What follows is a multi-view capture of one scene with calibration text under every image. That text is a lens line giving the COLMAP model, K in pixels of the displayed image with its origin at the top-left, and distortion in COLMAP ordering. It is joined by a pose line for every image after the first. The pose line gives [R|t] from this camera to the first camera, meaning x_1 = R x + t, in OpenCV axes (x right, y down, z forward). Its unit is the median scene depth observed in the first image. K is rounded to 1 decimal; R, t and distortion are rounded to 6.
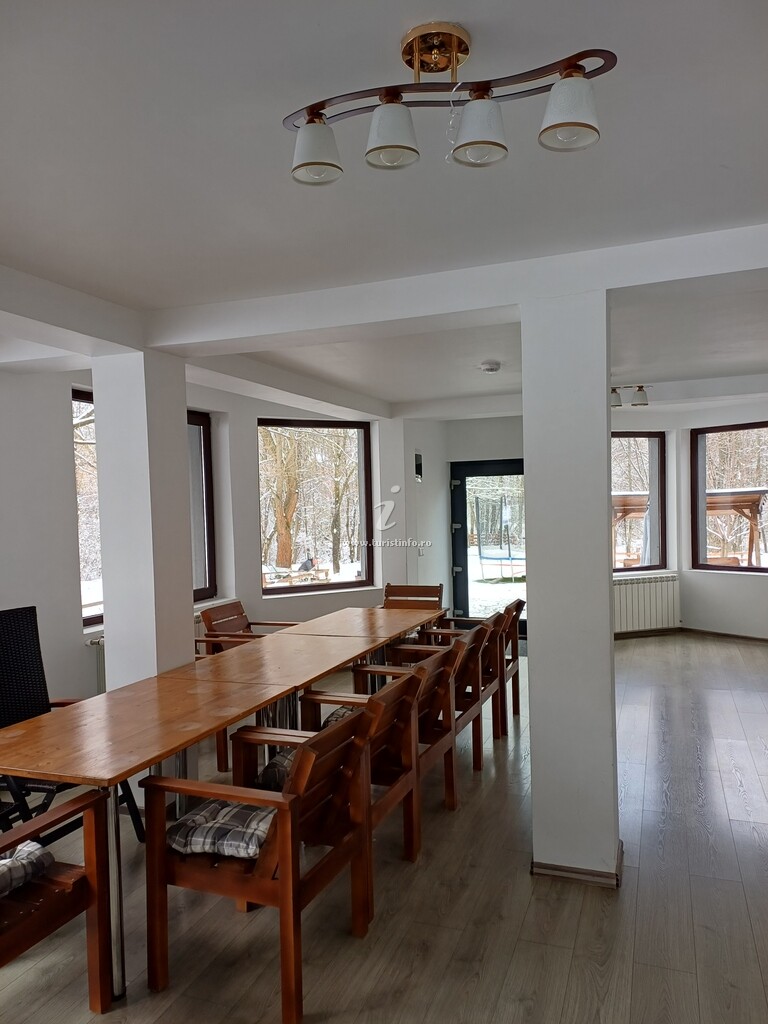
lens RADIAL K [[752.5, 0, 372.8], [0, 752.5, 528.0], [0, 0, 1]] dist [0.023458, 0.001392]
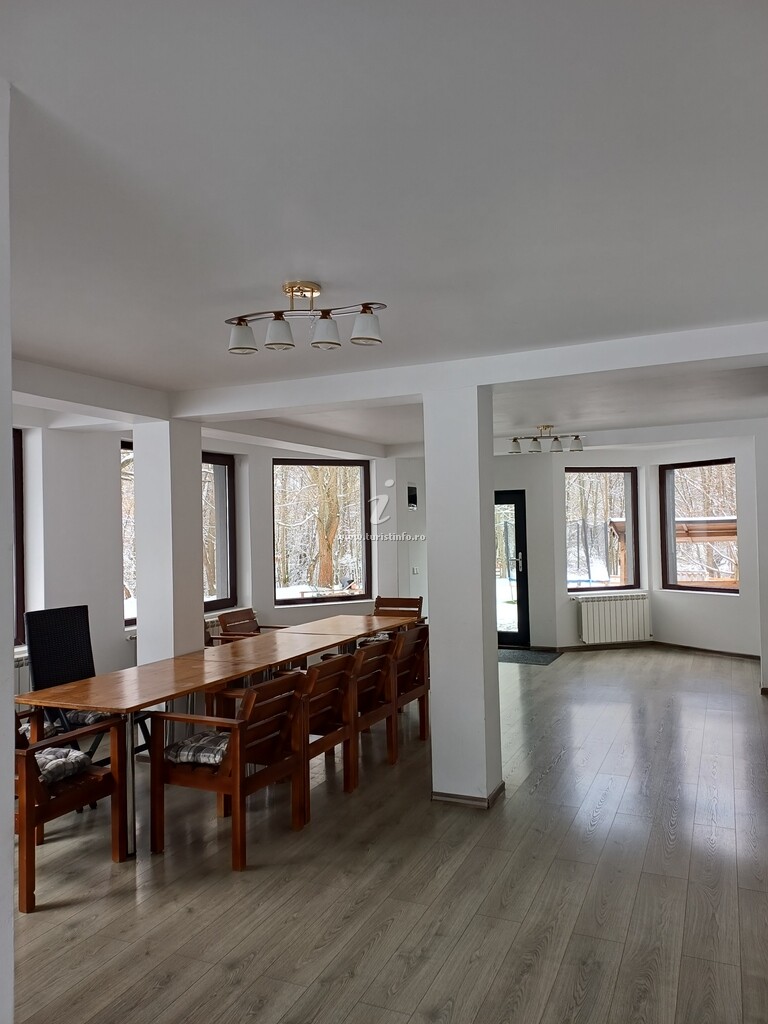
lens RADIAL K [[745.6, 0, 384.0], [0, 745.6, 512.0], [0, 0, 1]] dist [0.024888, -0.008282]
pose [[0.998508, 0.004612, -0.054402, 0.139033], [-0.007406, 0.998657, -0.051270, 0.000565], [0.054093, 0.051596, 0.997202, -0.282080]]
